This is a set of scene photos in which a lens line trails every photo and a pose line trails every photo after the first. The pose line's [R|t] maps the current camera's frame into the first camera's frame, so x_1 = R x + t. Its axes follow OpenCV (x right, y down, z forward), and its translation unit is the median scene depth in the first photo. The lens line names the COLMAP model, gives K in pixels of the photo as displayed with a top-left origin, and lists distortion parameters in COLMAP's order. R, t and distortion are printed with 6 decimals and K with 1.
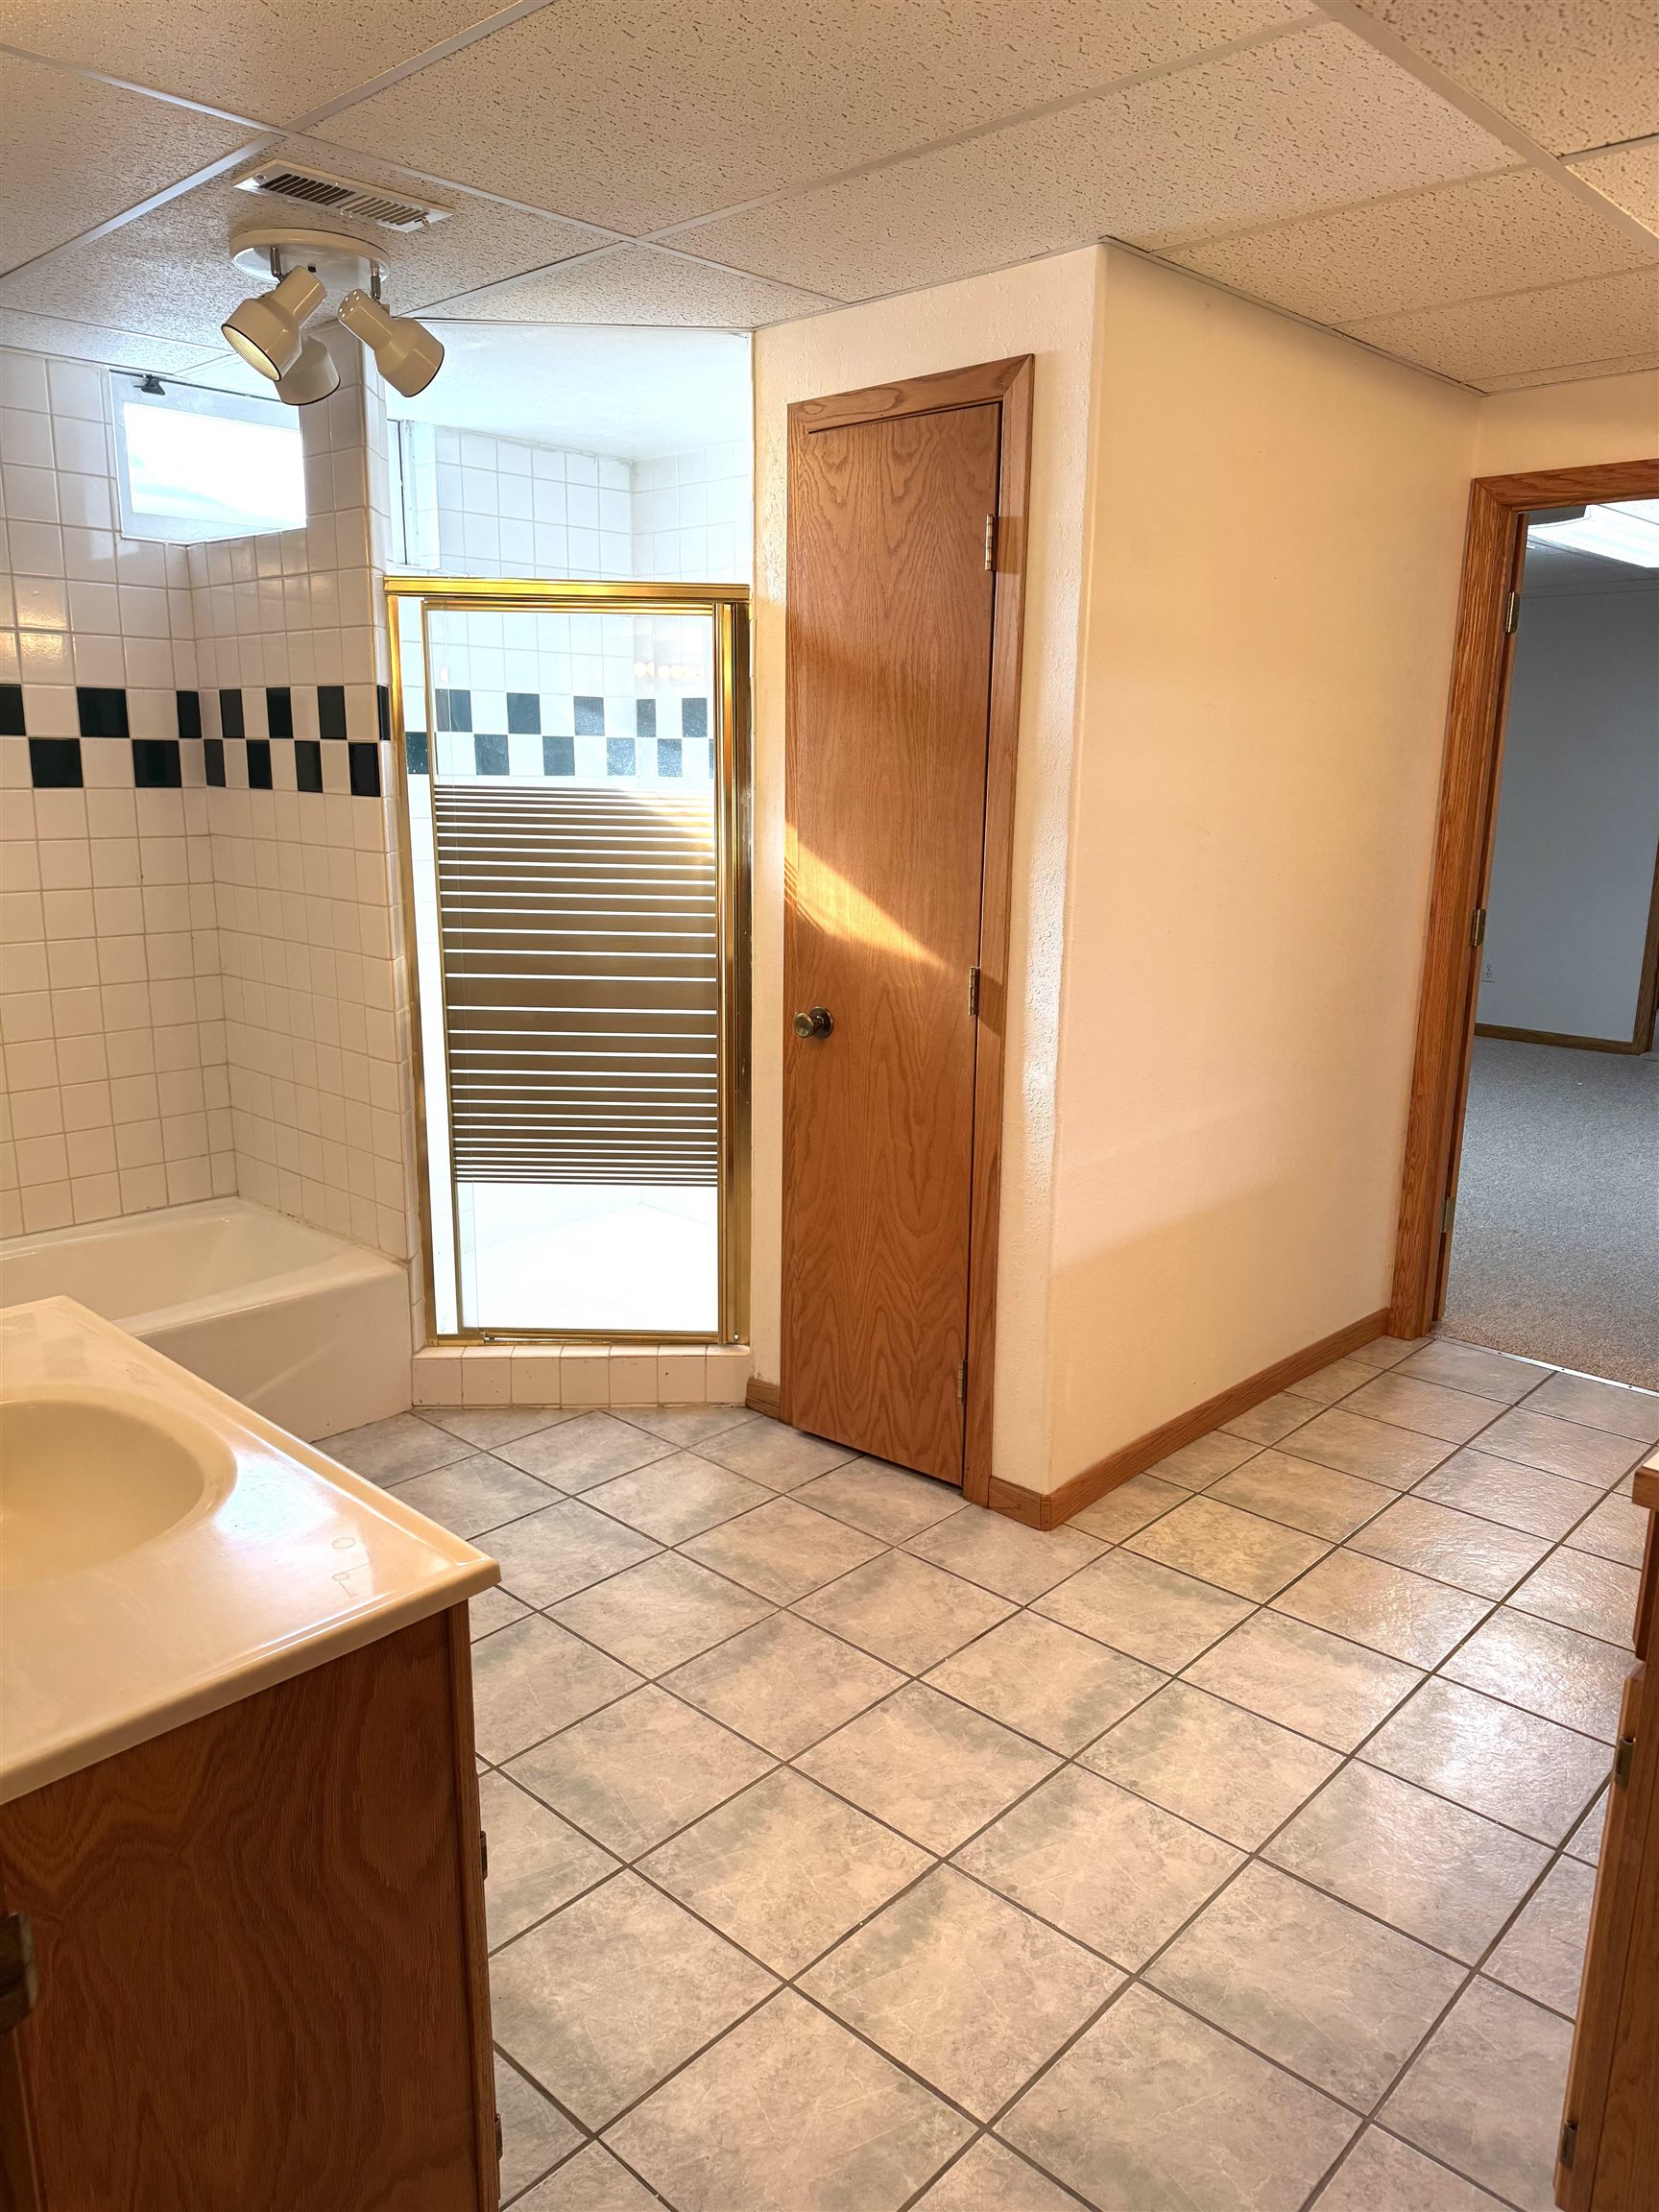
lens RADIAL K [[1550.1, 0, 823.8], [0, 1550.1, 1111.7], [0, 0, 1]] dist [0.030670, -0.019508]
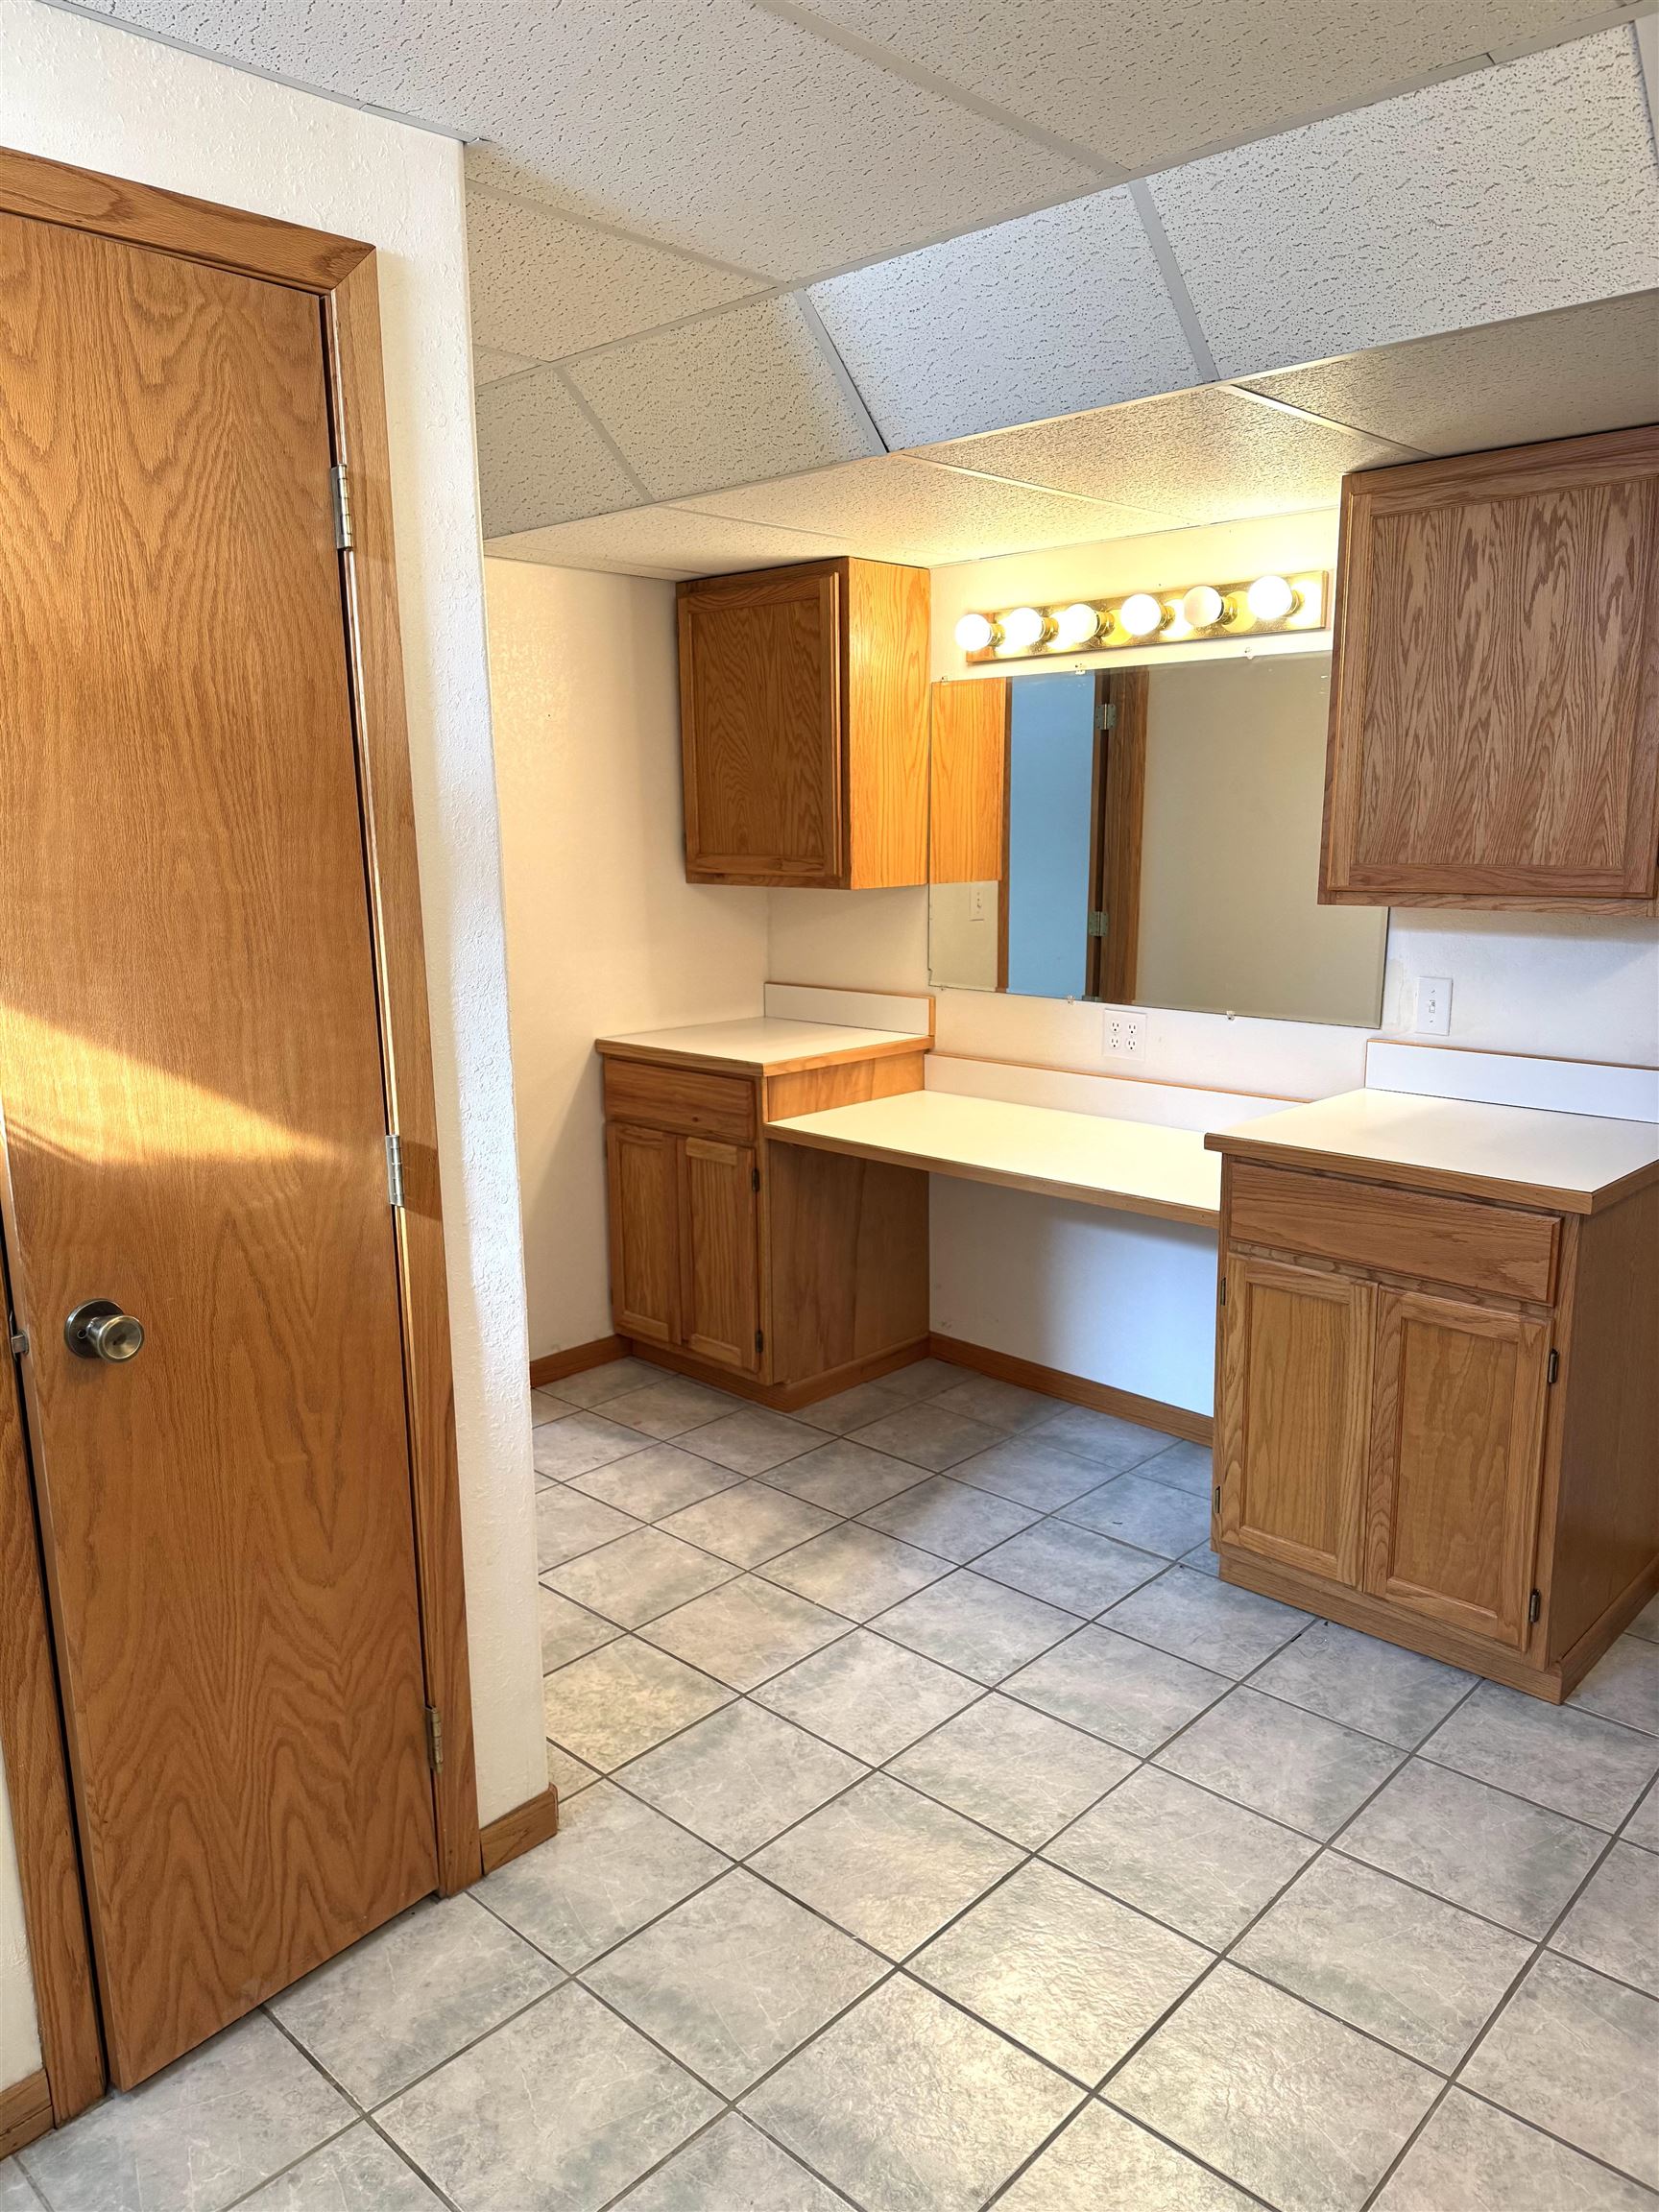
lens RADIAL K [[1551.7, 0, 829.6], [0, 1551.7, 1094.7], [0, 0, 1]] dist [0.000229, 0.000271]
pose [[0.004192, -0.187355, 0.982283, -0.572141], [0.241877, 0.953314, 0.180797, -0.190508], [-0.970298, 0.236833, 0.049313, 0.803053]]
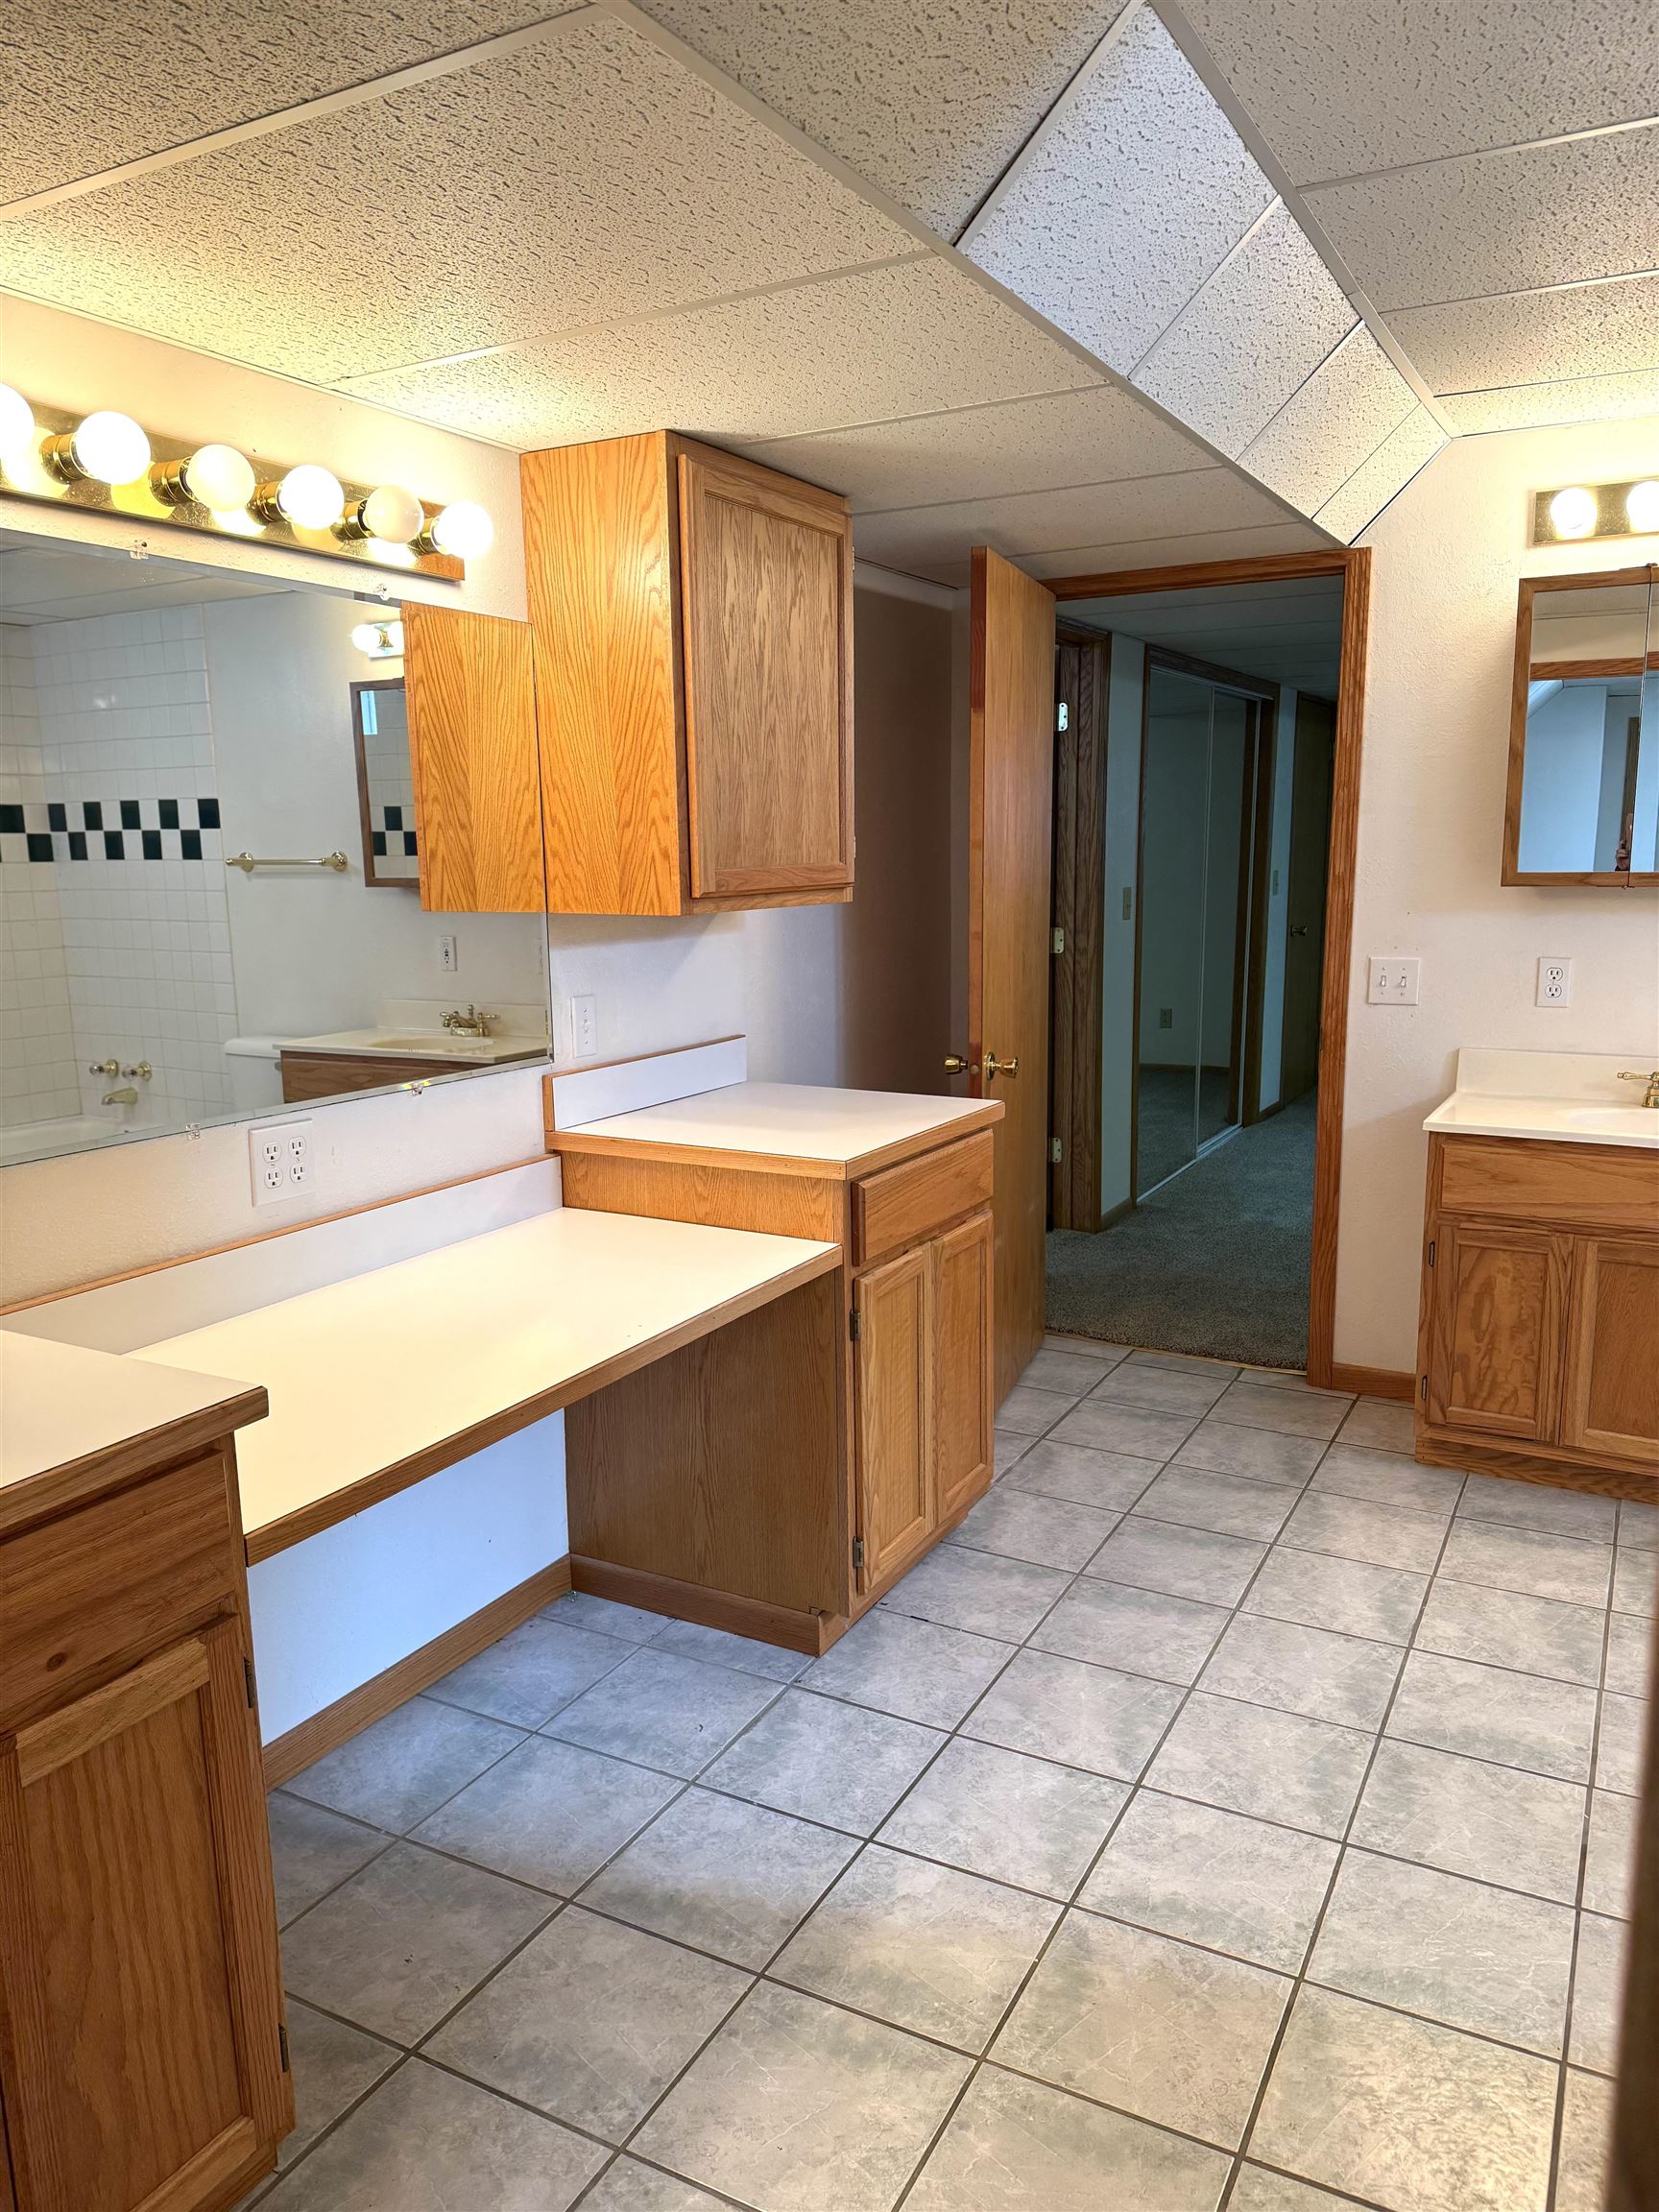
lens RADIAL K [[1544.9, 0, 829.5], [0, 1544.9, 1106.0], [0, 0, 1]] dist [0.134667, -0.186515]
pose [[-0.965738, 0.046419, -0.255335, 0.641029], [-0.057522, 0.921116, 0.385015, -0.304674], [0.253065, 0.386511, -0.886886, 1.404936]]
